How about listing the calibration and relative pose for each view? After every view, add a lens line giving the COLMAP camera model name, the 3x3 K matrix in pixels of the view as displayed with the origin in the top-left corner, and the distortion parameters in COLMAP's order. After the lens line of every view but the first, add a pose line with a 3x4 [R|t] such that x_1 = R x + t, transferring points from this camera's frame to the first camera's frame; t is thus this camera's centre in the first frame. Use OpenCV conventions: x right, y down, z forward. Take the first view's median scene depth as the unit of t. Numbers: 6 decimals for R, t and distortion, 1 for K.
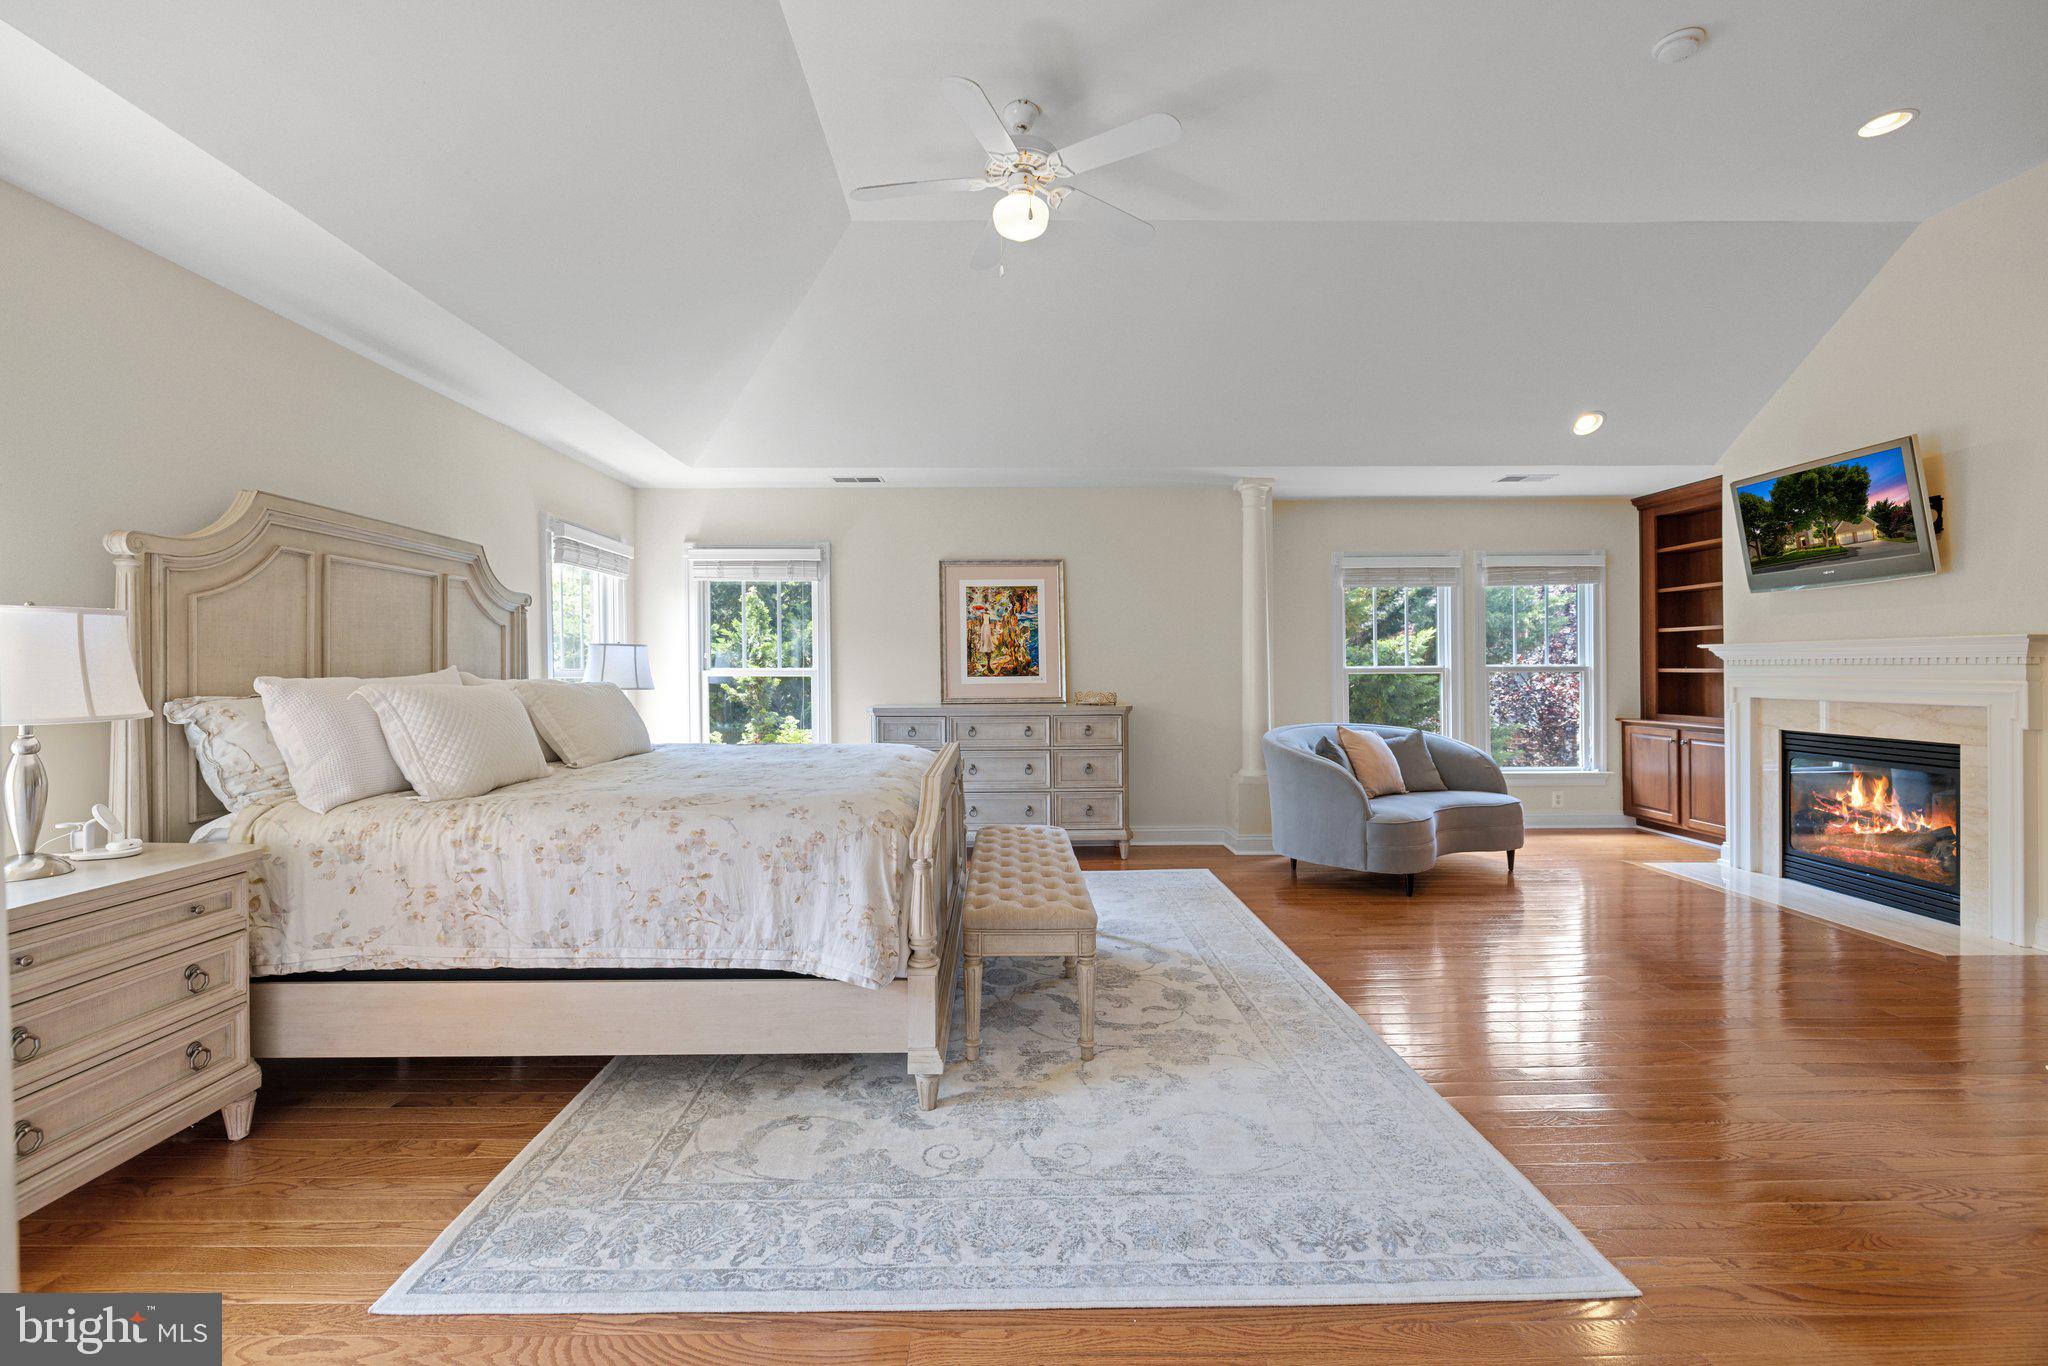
lens RADIAL K [[904.5, 0, 997.3], [0, 904.5, 672.5], [0, 0, 1]] dist [0.001915, 0.000290]
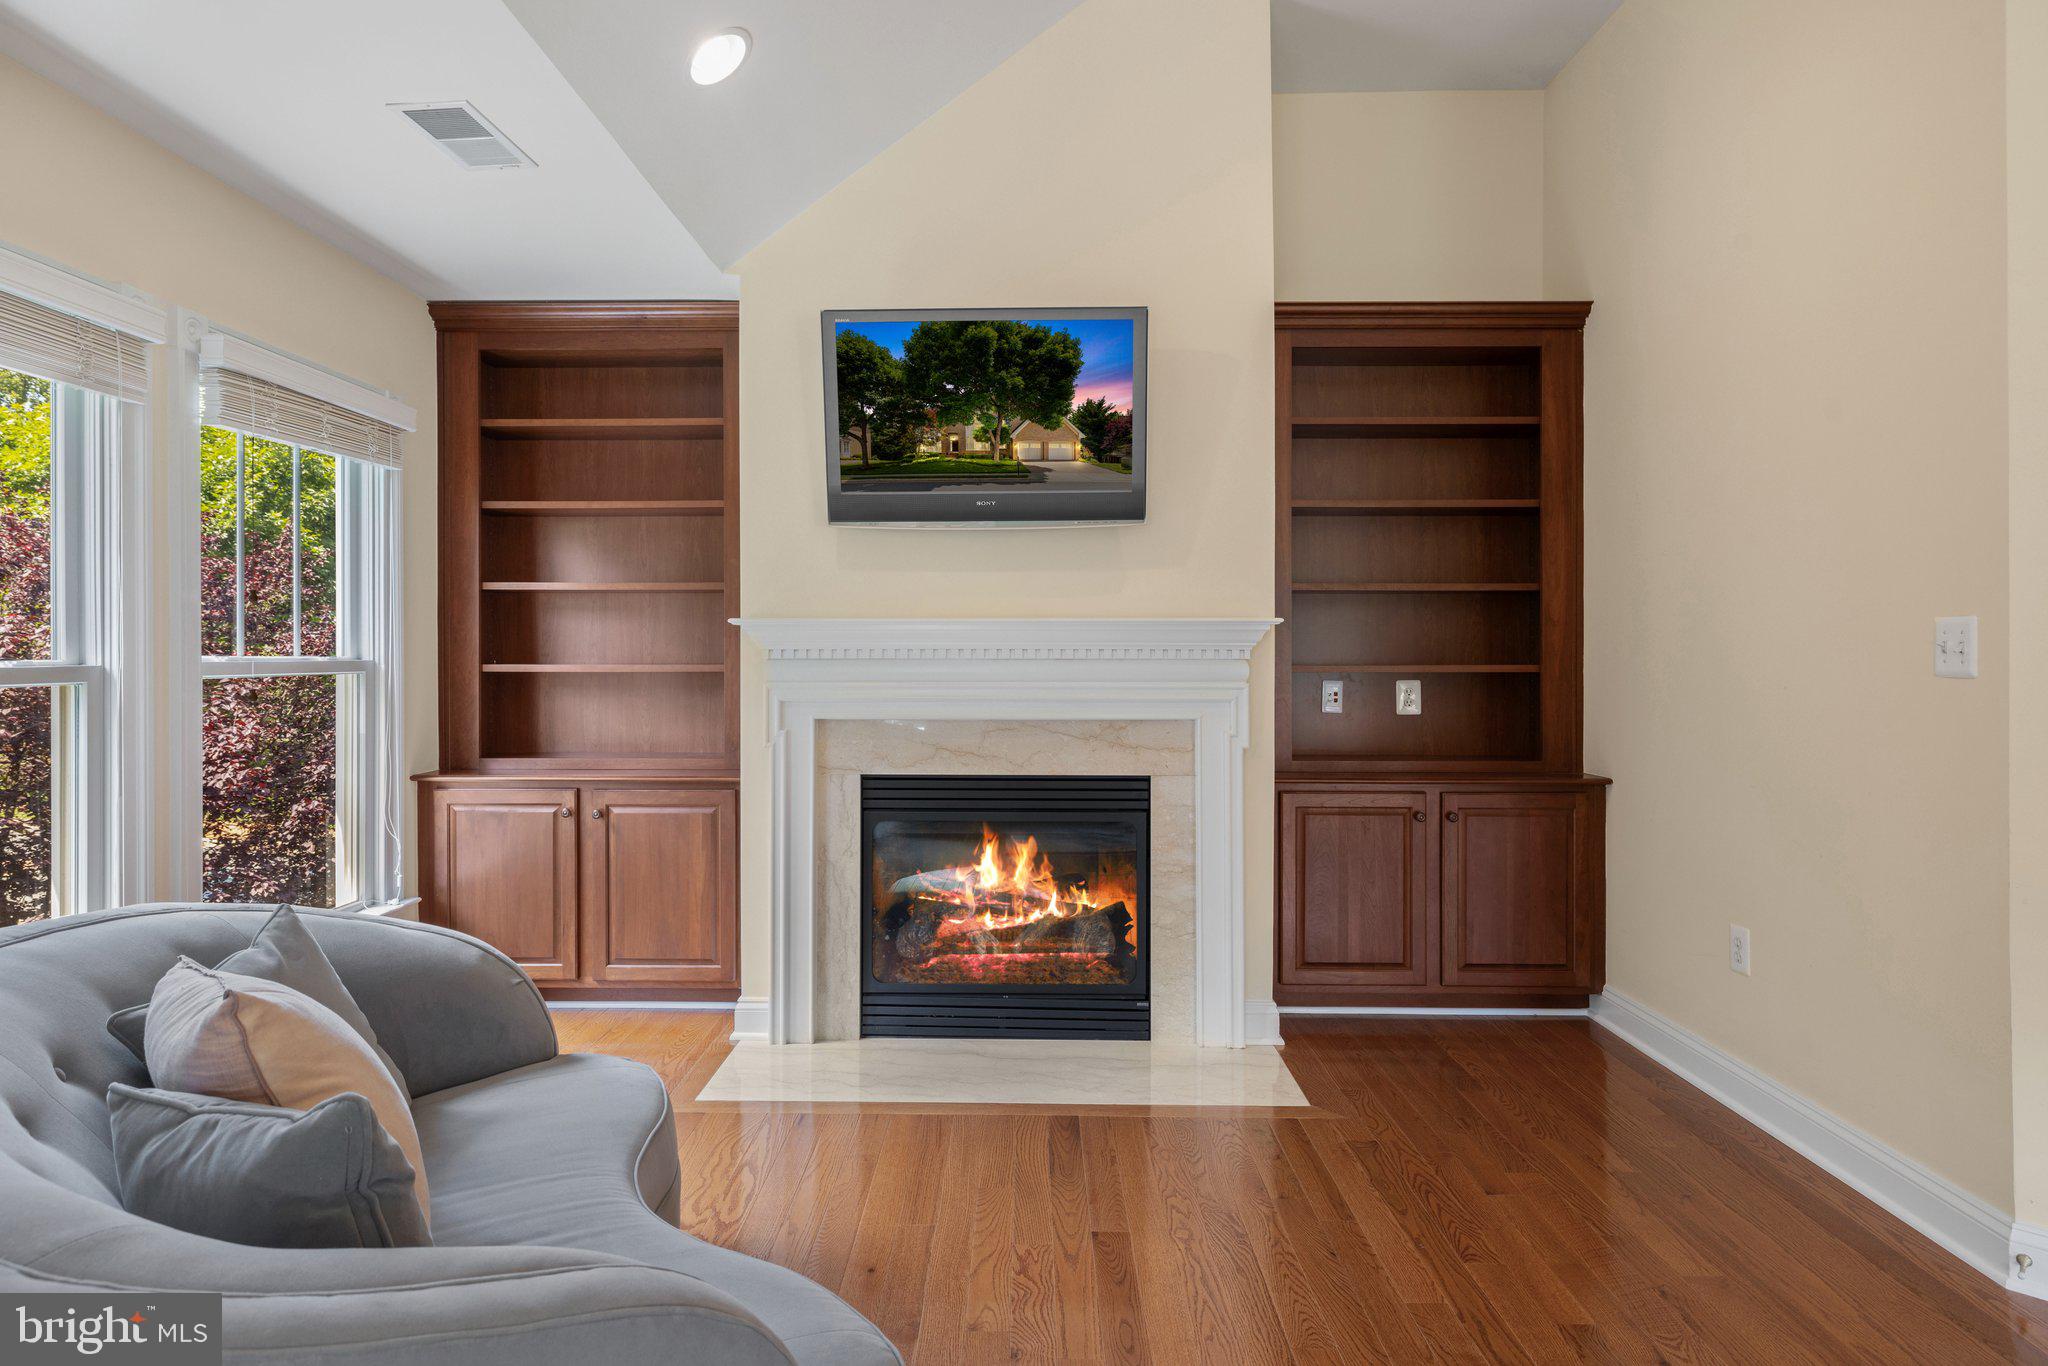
lens RADIAL K [[1098.4, 0, 1032.6], [0, 1098.4, 667.5], [0, 0, 1]] dist [-0.005847, -0.000840]
pose [[-0.000112, 0.006402, 0.999979, 0.178296], [0.001305, 0.999979, -0.006402, 0.001499], [-0.999999, 0.001304, -0.000121, 0.869274]]
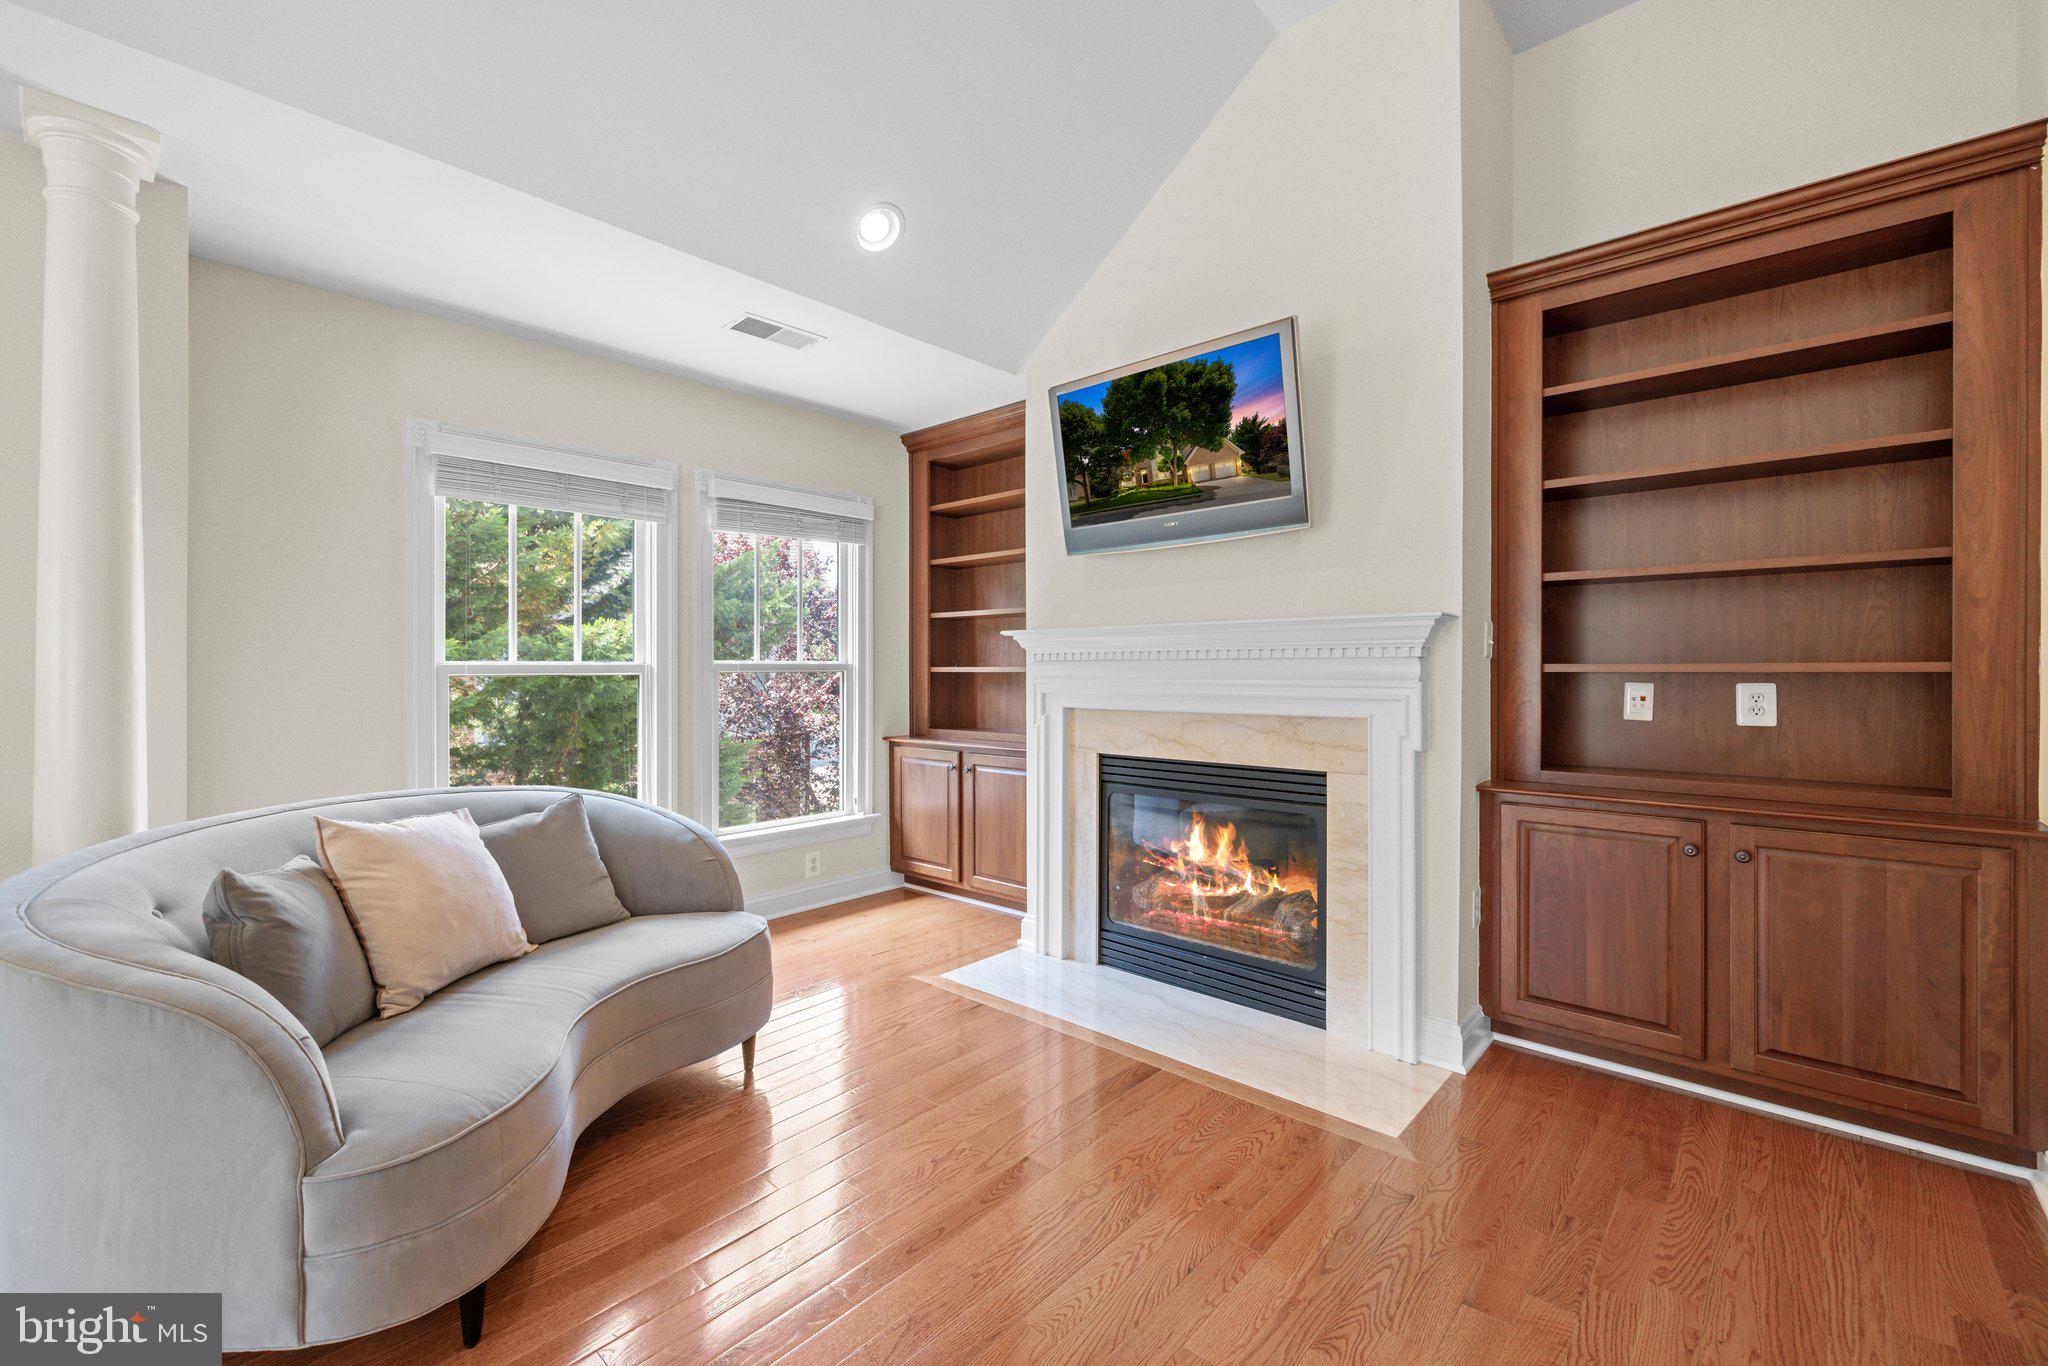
lens RADIAL K [[854.6, 0, 1058.1], [0, 854.6, 675.9], [0, 0, 1]] dist [0.000707, 0.000088]
pose [[0.650923, 0.009919, 0.759079, 0.332607], [-0.007366, 0.999950, -0.006749, 0.008288], [-0.759108, -0.001198, 0.650963, 0.577946]]
